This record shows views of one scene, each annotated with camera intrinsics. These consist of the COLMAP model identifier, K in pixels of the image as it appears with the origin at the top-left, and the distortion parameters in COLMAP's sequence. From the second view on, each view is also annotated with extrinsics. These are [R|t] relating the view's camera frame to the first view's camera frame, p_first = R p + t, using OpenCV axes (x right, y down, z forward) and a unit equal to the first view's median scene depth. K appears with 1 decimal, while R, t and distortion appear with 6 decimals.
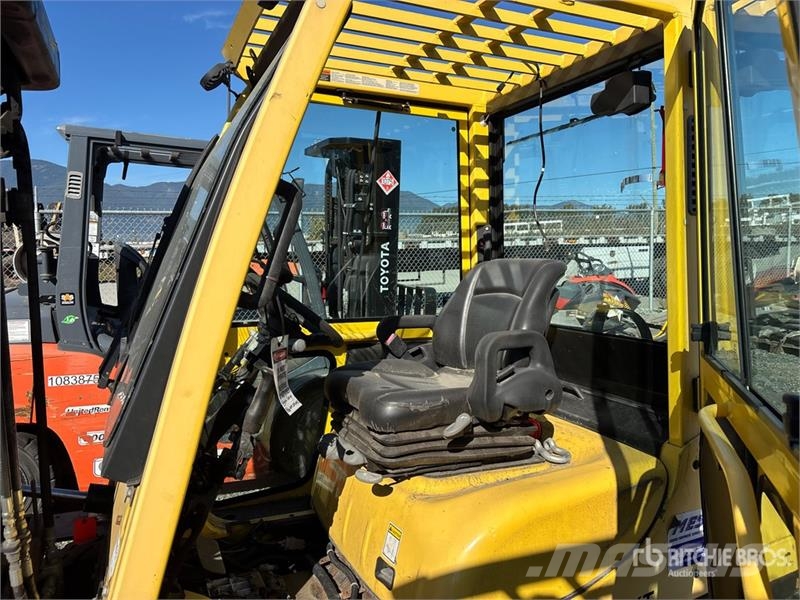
lens RADIAL K [[595.5, 0, 399.7], [0, 595.5, 306.7], [0, 0, 1]] dist [0.050938, -0.002365]
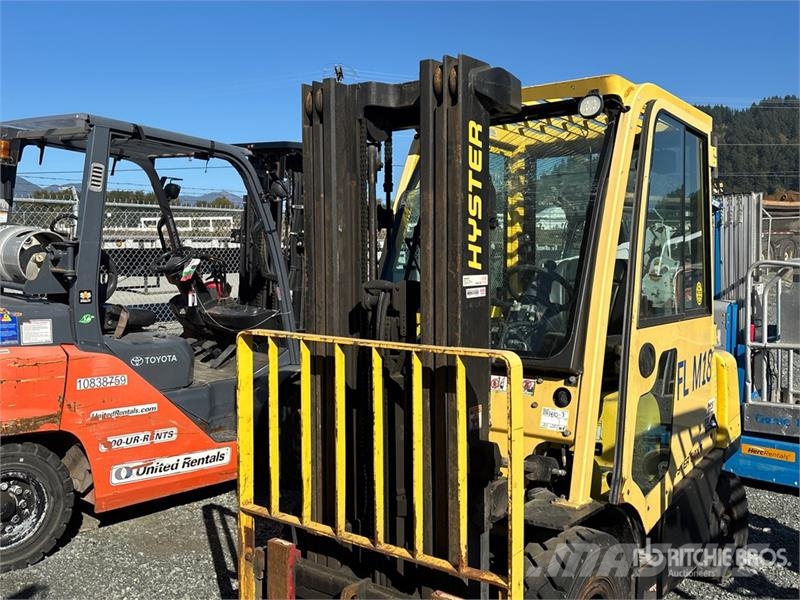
lens RADIAL K [[762.3, 0, 400.0], [0, 762.3, 300.0], [0, 0, 1]] dist [0.011812, 0.002391]
pose [[0.872728, -0.013062, 0.488032, -0.696657], [0.027665, 0.999359, -0.022725, 0.032310], [-0.487423, 0.033334, 0.872530, -0.270924]]
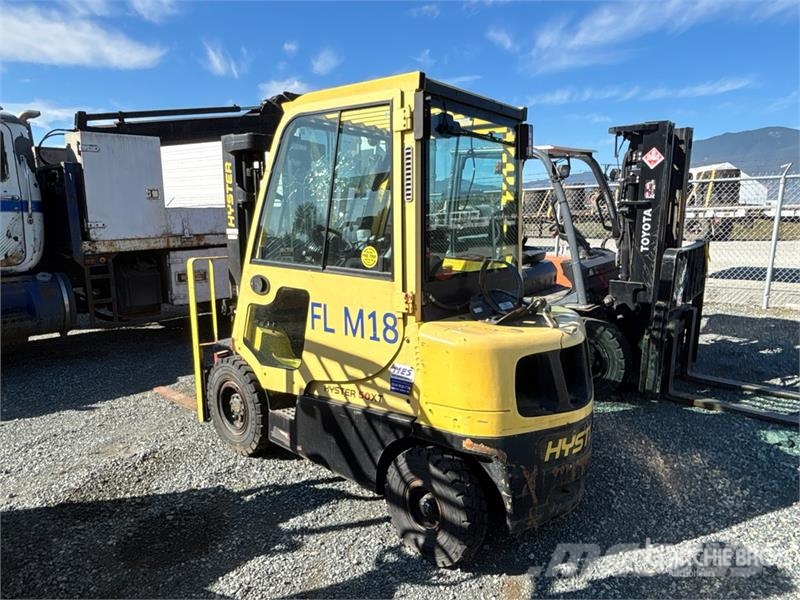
lens RADIAL K [[498.5, 0, 400.0], [0, 498.5, 300.0], [0, 0, 1]] dist [0.046518, -0.064287]
pose [[0.457809, 0.156753, -0.875122, 0.848879], [-0.083664, 0.987562, 0.133125, -0.027794], [0.885105, 0.012270, 0.465229, 0.128910]]
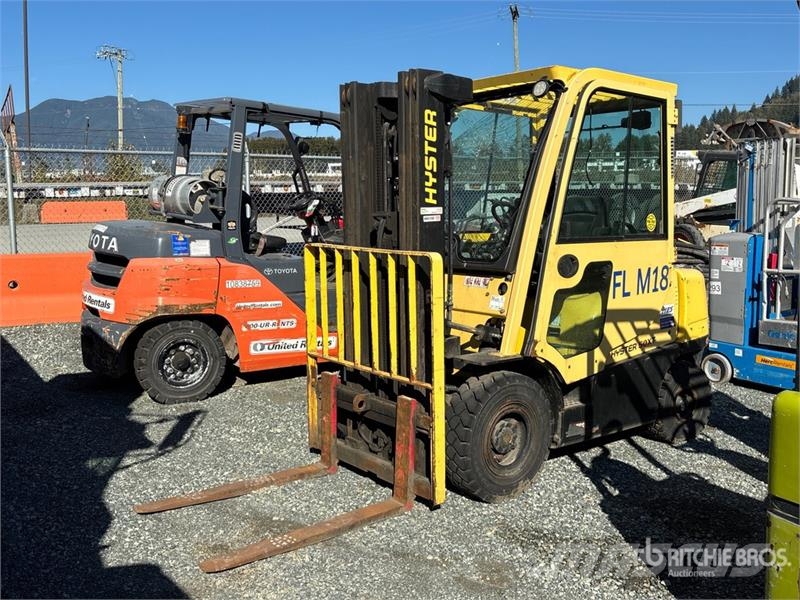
lens RADIAL K [[750.1, 0, 400.8], [0, 750.1, 309.1], [0, 0, 1]] dist [0.130841, -0.330240]
pose [[0.963080, -0.029068, 0.267641, -0.639583], [0.013516, 0.998121, 0.059768, 0.079161], [-0.268876, -0.053944, 0.961663, -0.764441]]
